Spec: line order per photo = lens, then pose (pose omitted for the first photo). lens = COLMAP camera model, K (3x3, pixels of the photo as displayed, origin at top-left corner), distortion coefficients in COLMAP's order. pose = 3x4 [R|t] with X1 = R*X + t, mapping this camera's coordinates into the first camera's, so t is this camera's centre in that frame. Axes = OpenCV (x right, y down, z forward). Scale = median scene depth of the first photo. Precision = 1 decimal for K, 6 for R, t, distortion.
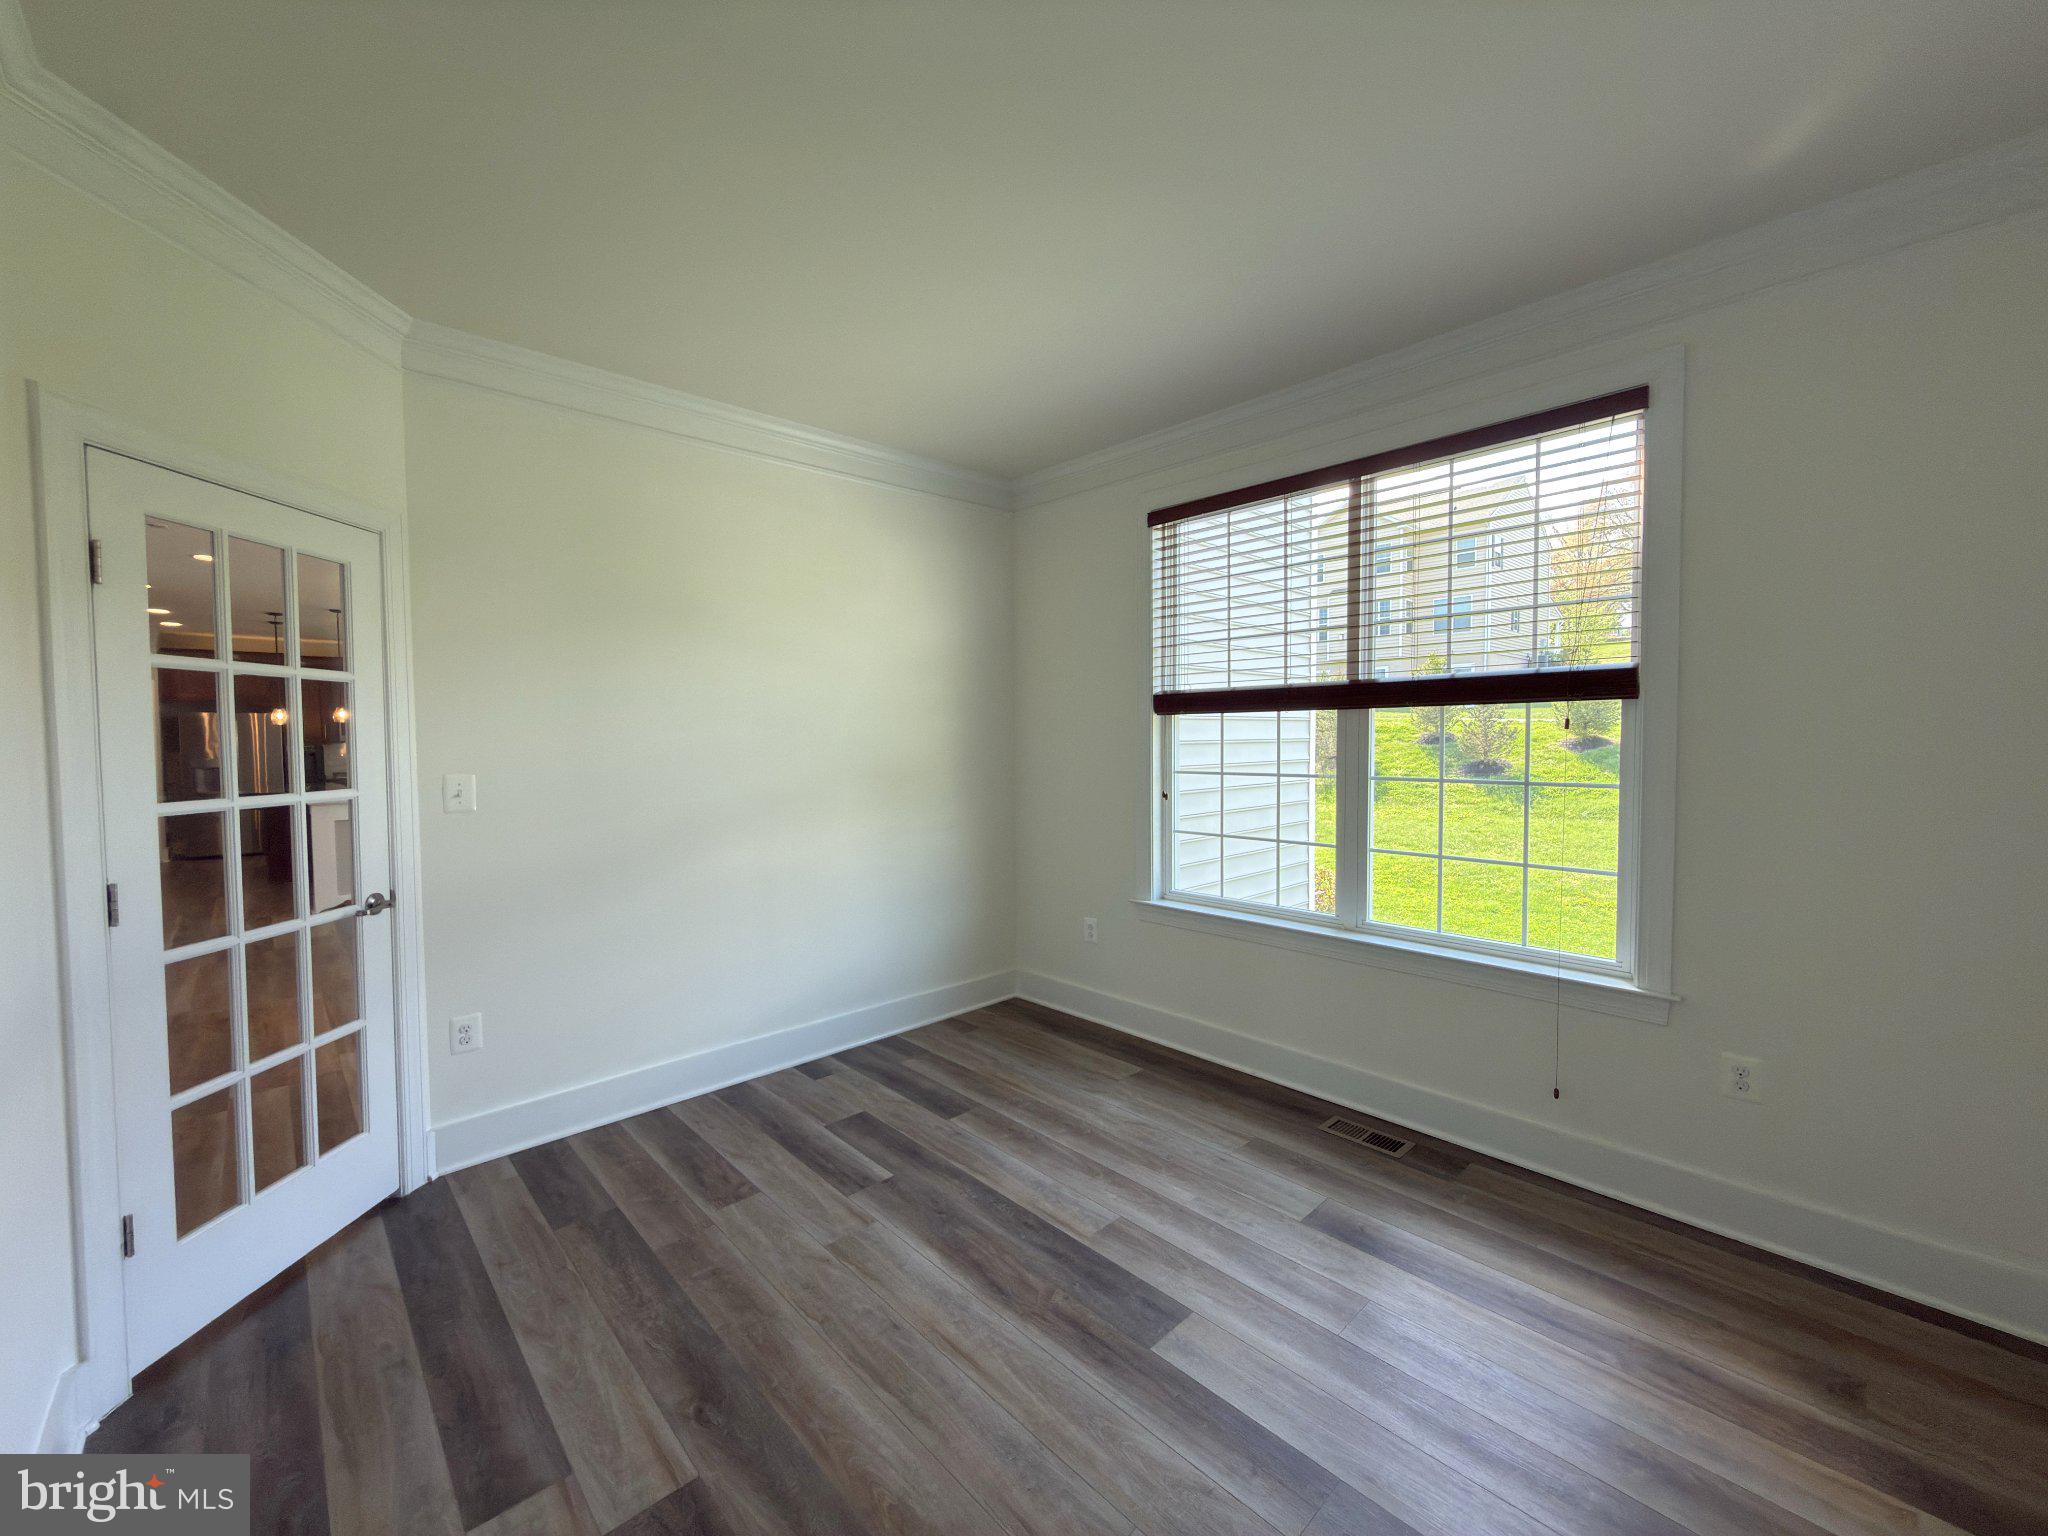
lens RADIAL K [[816.8, 0, 1025.7], [0, 816.8, 768.5], [0, 0, 1]] dist [-0.000725, -0.000077]
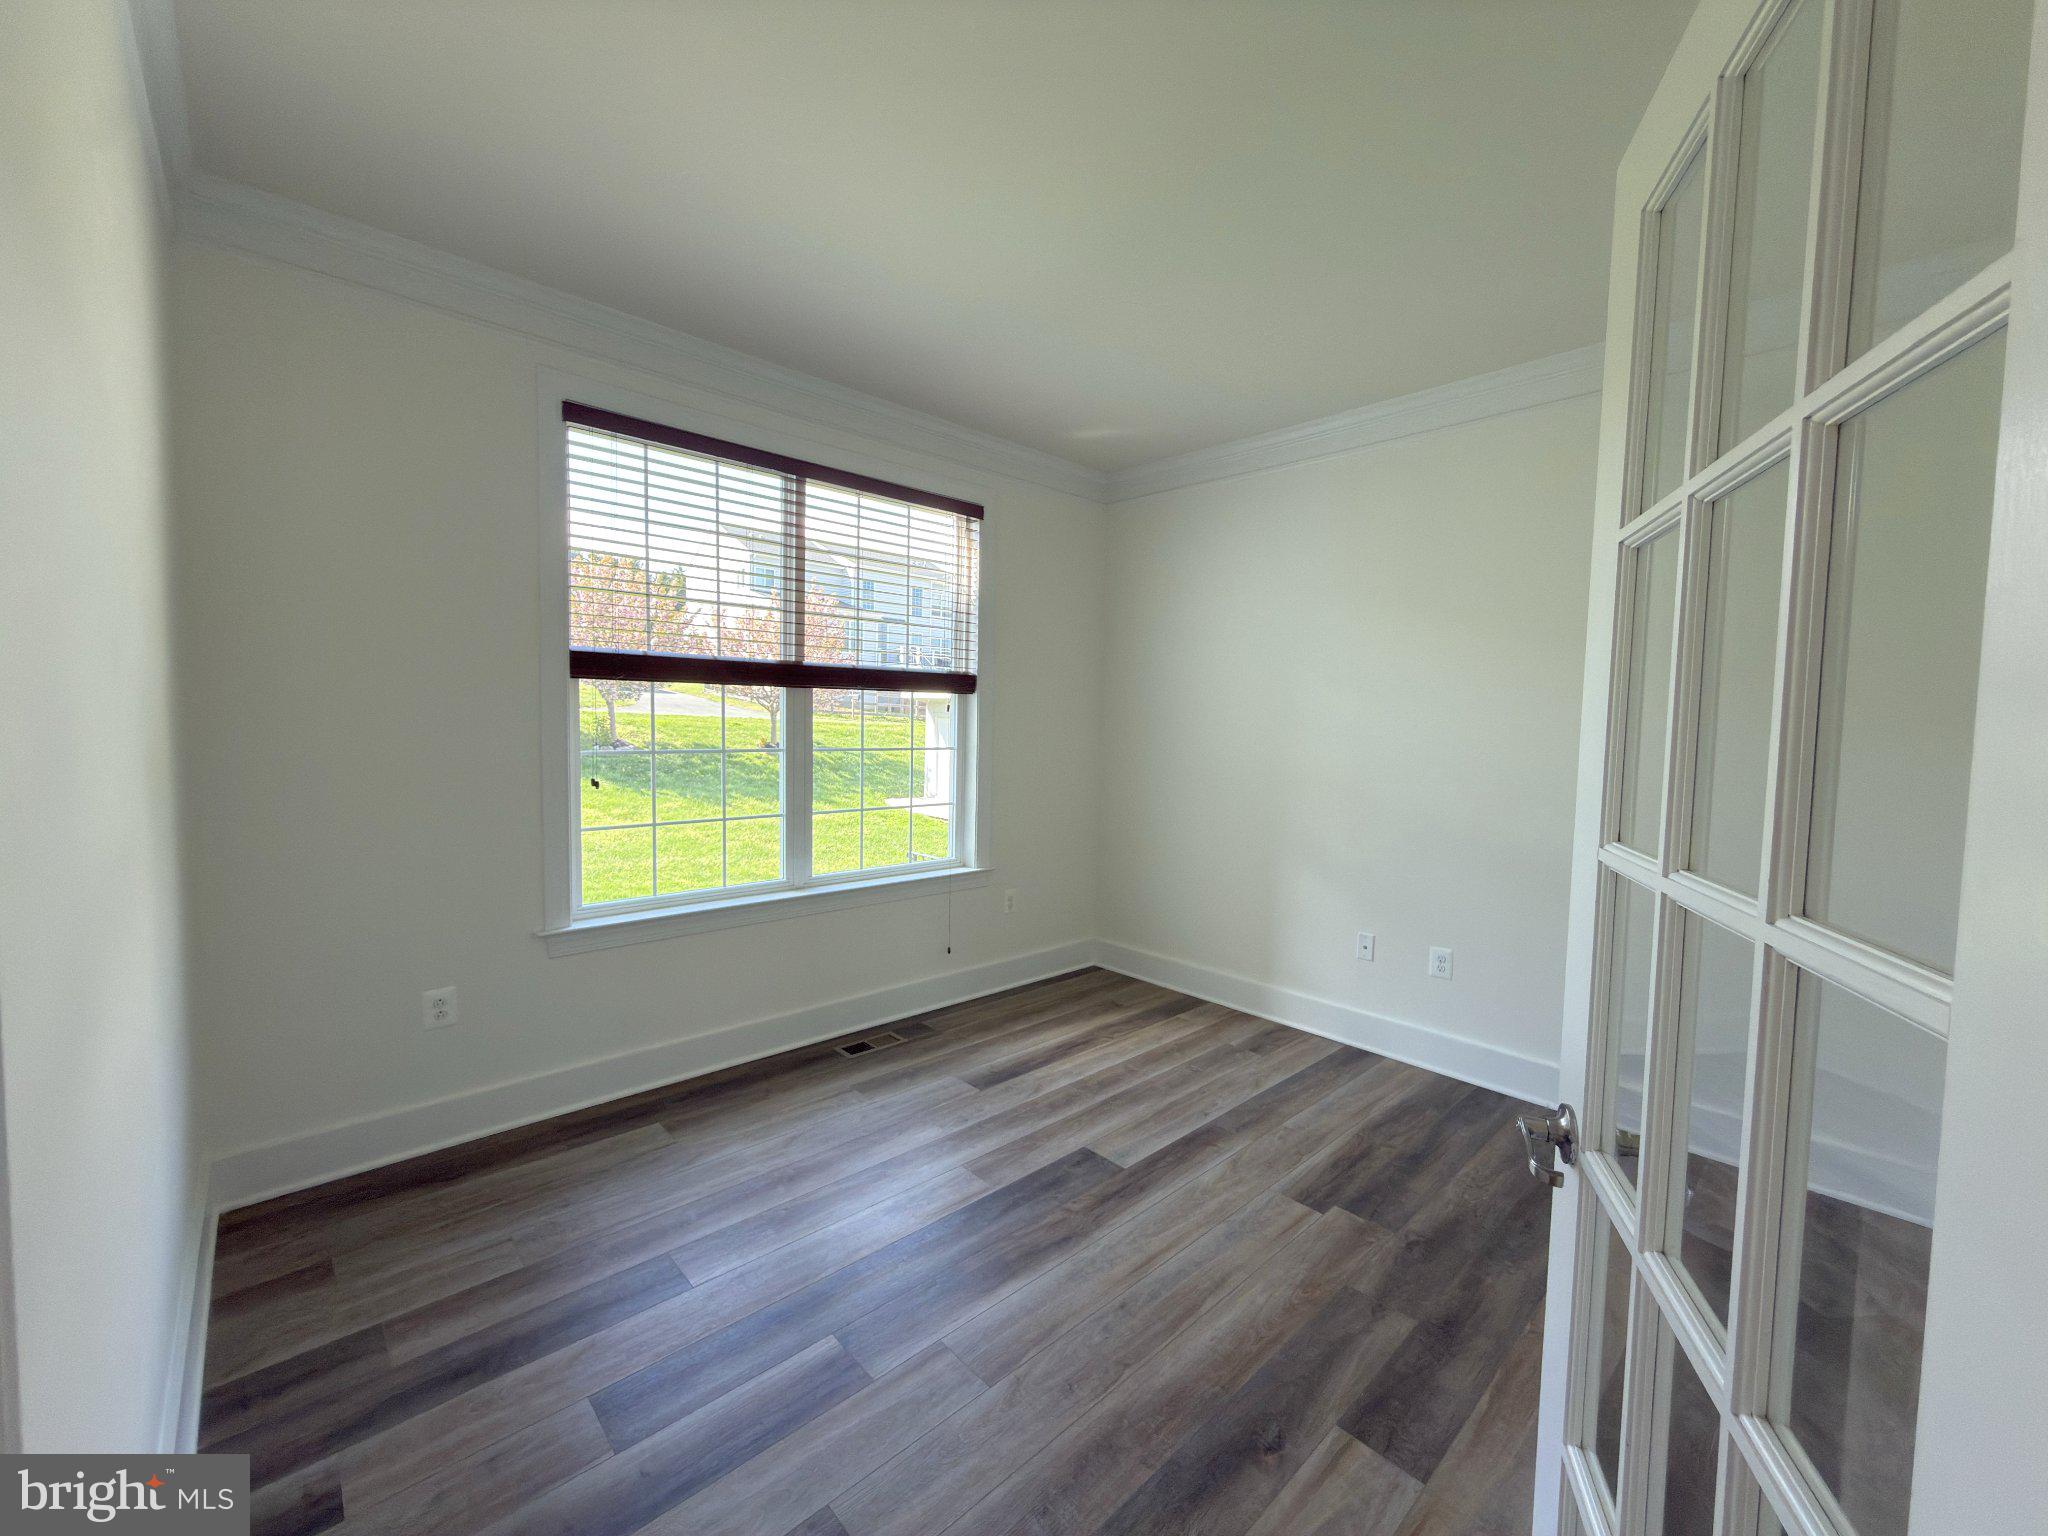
lens RADIAL K [[816.8, 0, 1025.7], [0, 816.8, 768.5], [0, 0, 1]] dist [-0.000725, -0.000077]
pose [[-0.001200, -0.052713, 0.998609, -0.833566], [0.020620, 0.998396, 0.052727, -0.018746], [-0.999787, 0.020655, -0.000111, 0.823907]]
